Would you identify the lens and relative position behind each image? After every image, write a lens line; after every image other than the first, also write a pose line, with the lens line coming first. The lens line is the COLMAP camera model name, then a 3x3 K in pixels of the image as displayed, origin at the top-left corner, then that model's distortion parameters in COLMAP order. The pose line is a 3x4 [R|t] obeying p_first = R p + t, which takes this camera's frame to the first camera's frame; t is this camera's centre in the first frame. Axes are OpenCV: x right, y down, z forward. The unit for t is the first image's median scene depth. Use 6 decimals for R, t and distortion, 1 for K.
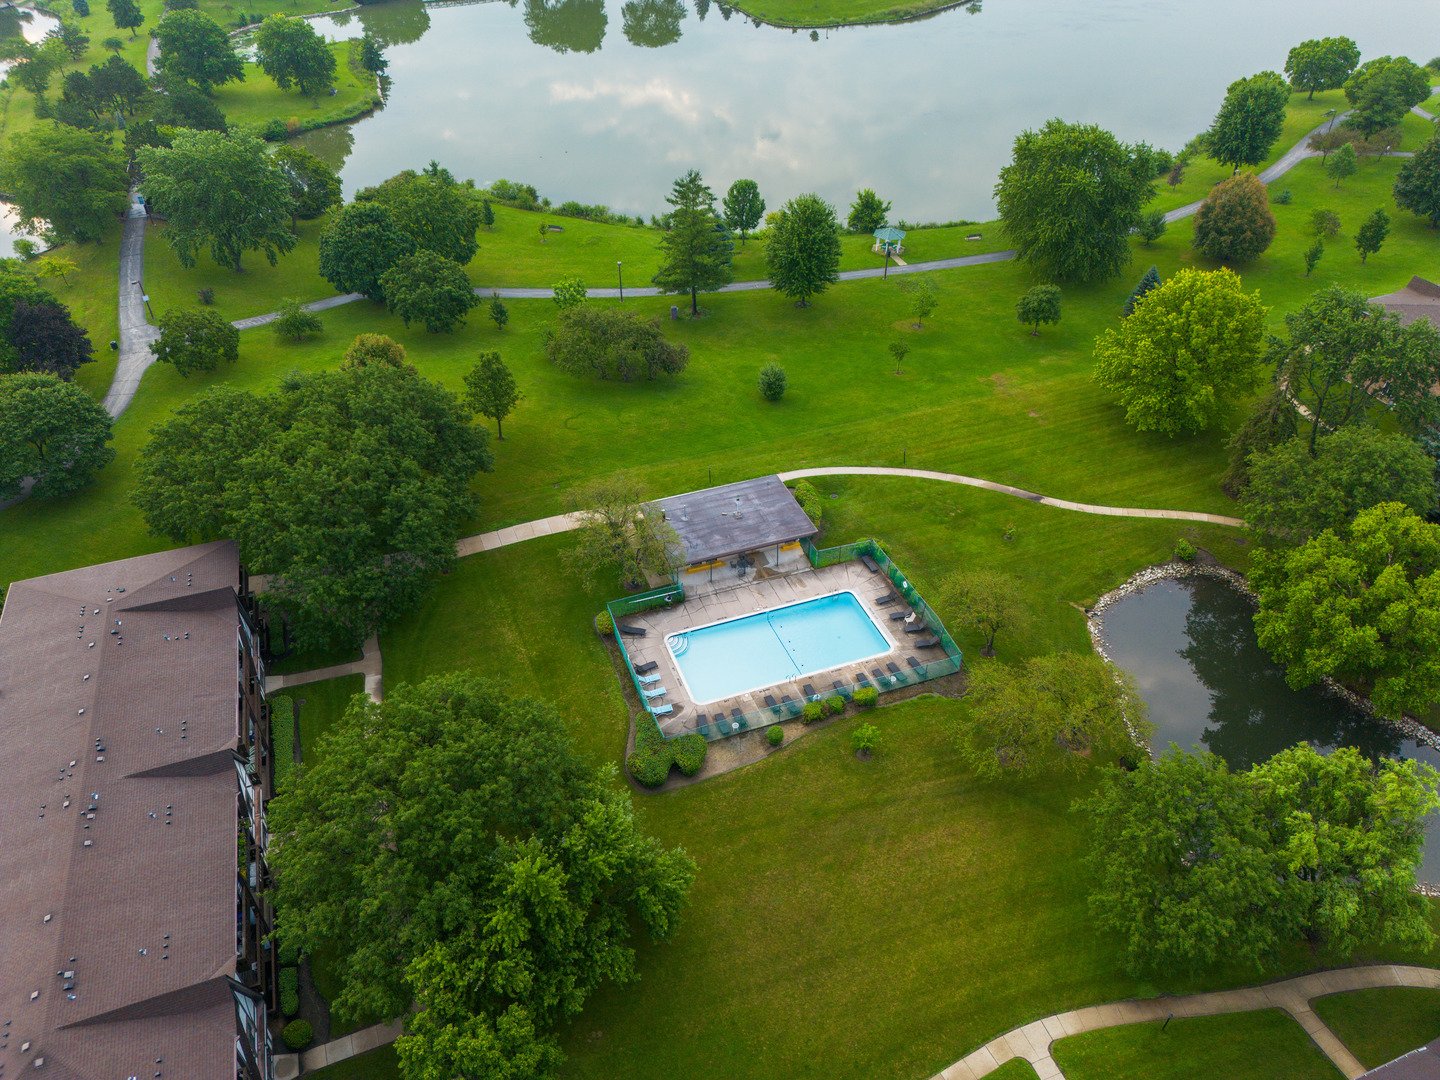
lens RADIAL K [[1014.3, 0, 720.0], [0, 1014.3, 540.0], [0, 0, 1]] dist [0.054140, -0.057049]
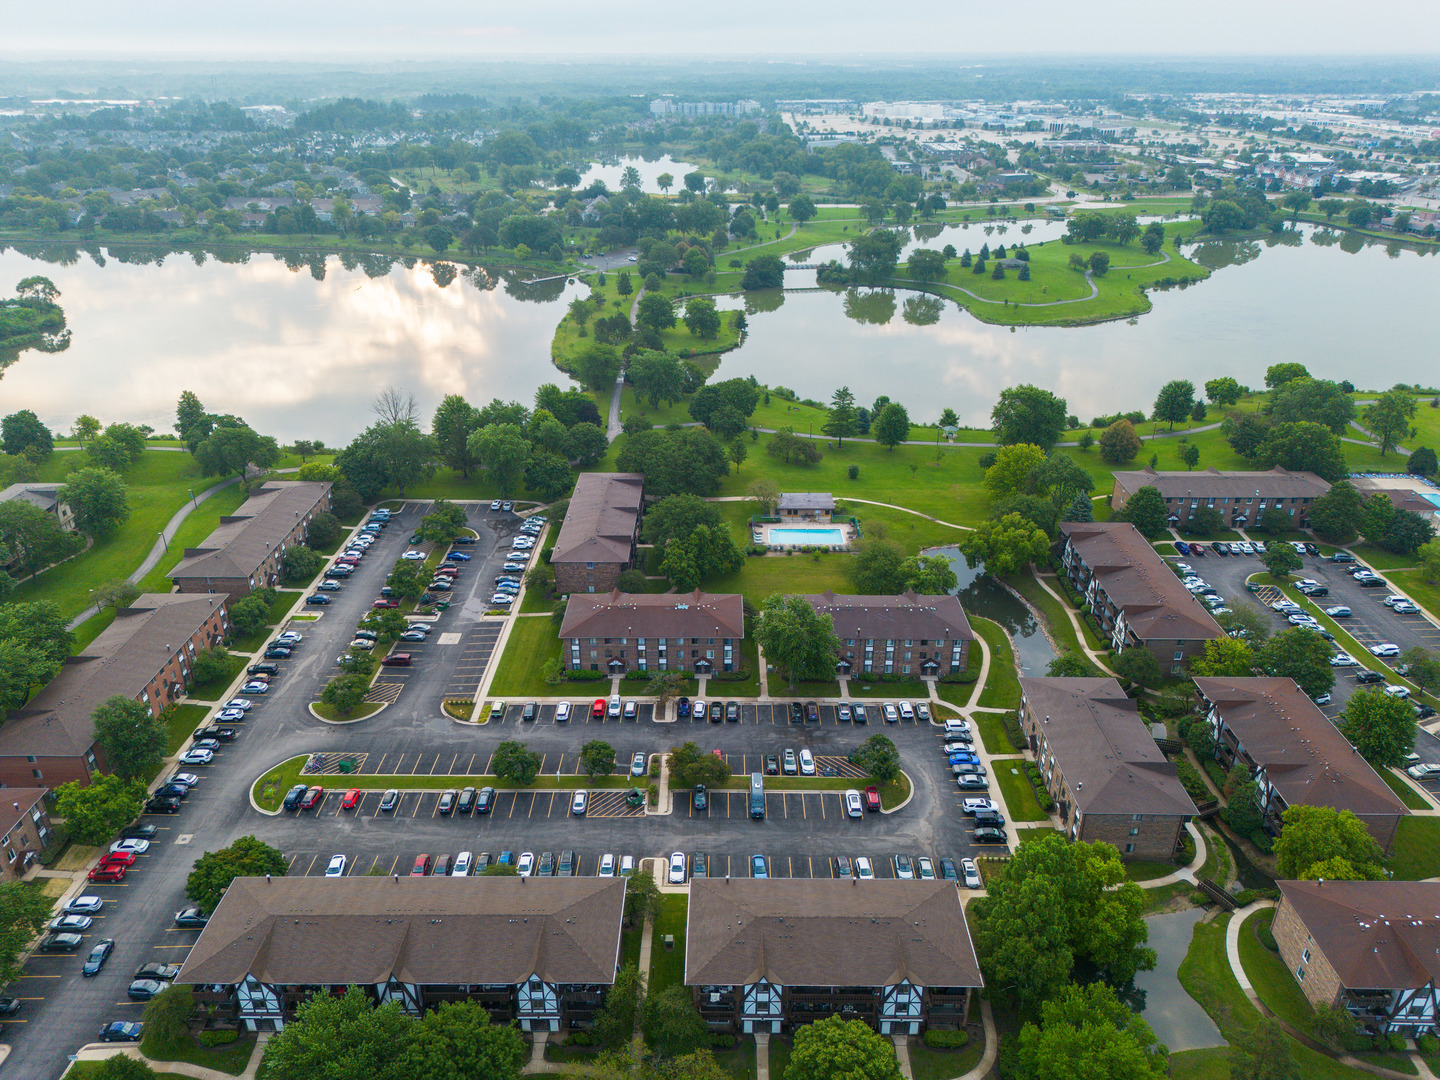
lens RADIAL K [[1014.3, 0, 720.0], [0, 1014.3, 540.0], [0, 0, 1]] dist [0.054140, -0.057049]
pose [[0.935981, 0.155778, -0.315711, 0.375917], [-0.220313, 0.958651, -0.180139, 0.347870], [0.274595, 0.238162, 0.931599, -0.883741]]
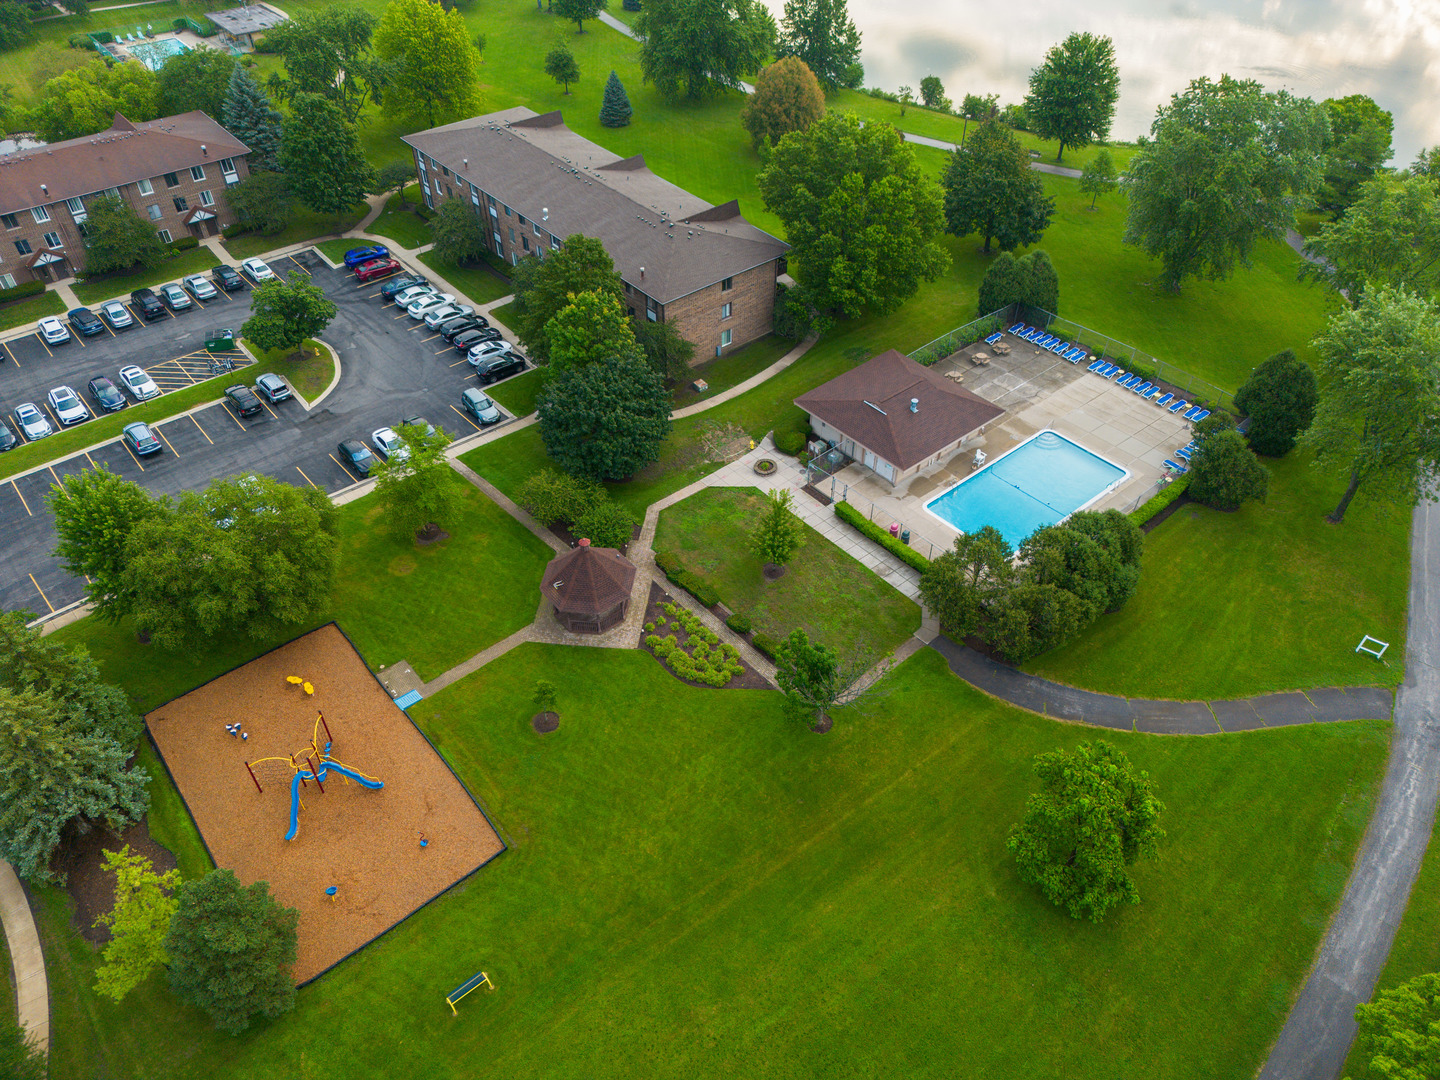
lens RADIAL K [[1014.3, 0, 720.0], [0, 1014.3, 540.0], [0, 0, 1]] dist [0.054140, -0.057049]
pose [[0.327597, 0.634842, -0.699754, 1.210025], [-0.581967, 0.719032, 0.379878, -0.302339], [0.744308, 0.282787, 0.605010, 0.431796]]
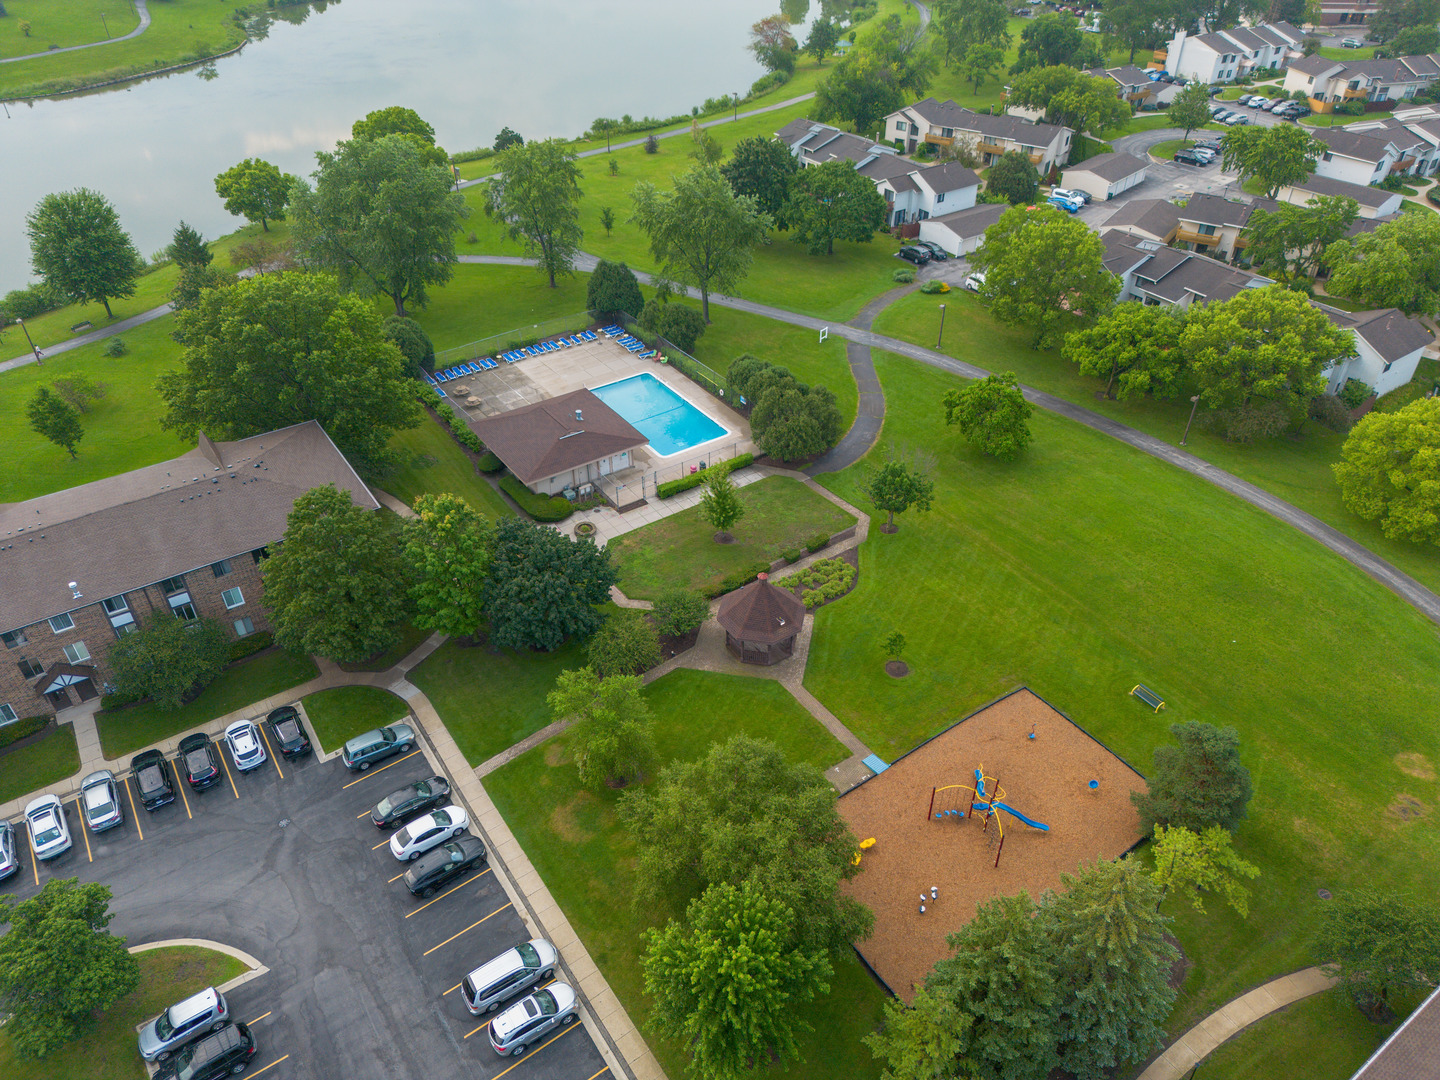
lens RADIAL K [[1014.3, 0, 720.0], [0, 1014.3, 540.0], [0, 0, 1]] dist [0.054140, -0.057049]
pose [[0.970082, -0.144369, 0.195189, 0.798162], [0.149570, 0.988677, -0.012094, -0.124427], [-0.191233, 0.040926, 0.980691, 0.207701]]
